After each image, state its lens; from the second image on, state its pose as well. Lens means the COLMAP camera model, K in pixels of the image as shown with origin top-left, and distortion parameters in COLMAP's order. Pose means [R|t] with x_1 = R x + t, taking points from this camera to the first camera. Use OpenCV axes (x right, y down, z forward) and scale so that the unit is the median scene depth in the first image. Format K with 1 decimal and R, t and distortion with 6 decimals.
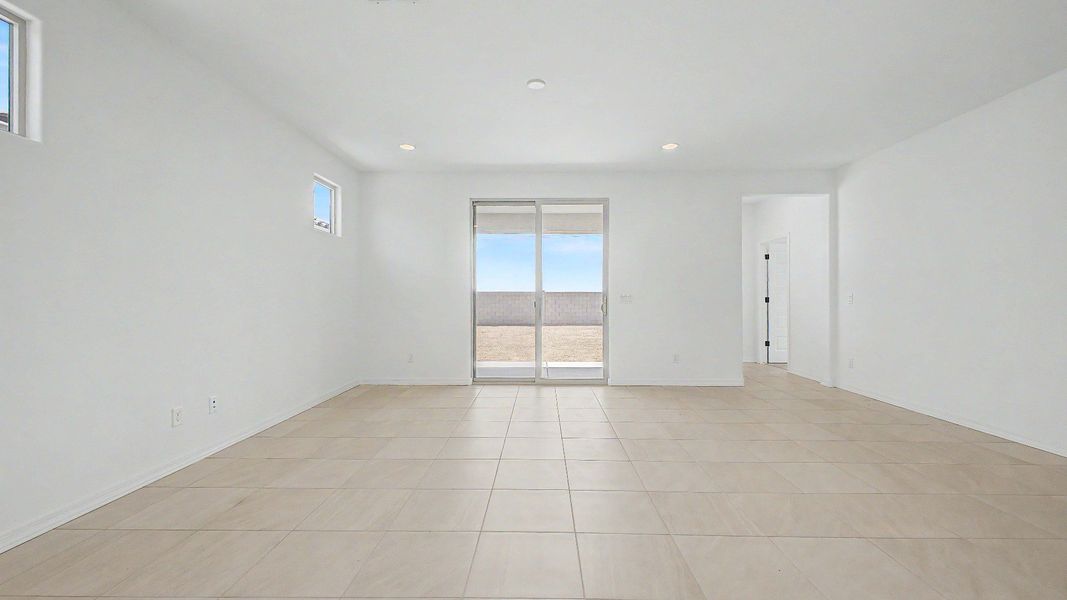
lens RADIAL K [[422.1, 0, 537.7], [0, 422.1, 302.7], [0, 0, 1]] dist [0.008969, -0.002419]
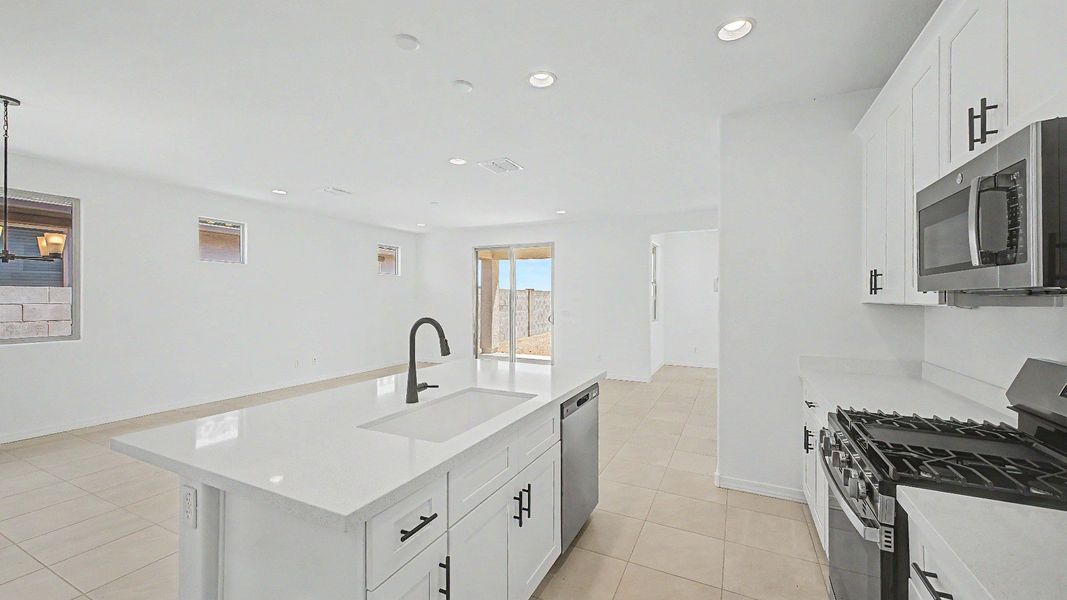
lens RADIAL K [[422.1, 0, 529.3], [0, 422.1, 299.0], [0, 0, 1]] dist [0.008969, -0.002419]
pose [[0.901761, 0.000006, -0.432235, 0.674289], [-0.002562, 0.999983, -0.005332, -0.043929], [0.432227, 0.005916, 0.901745, -0.311225]]
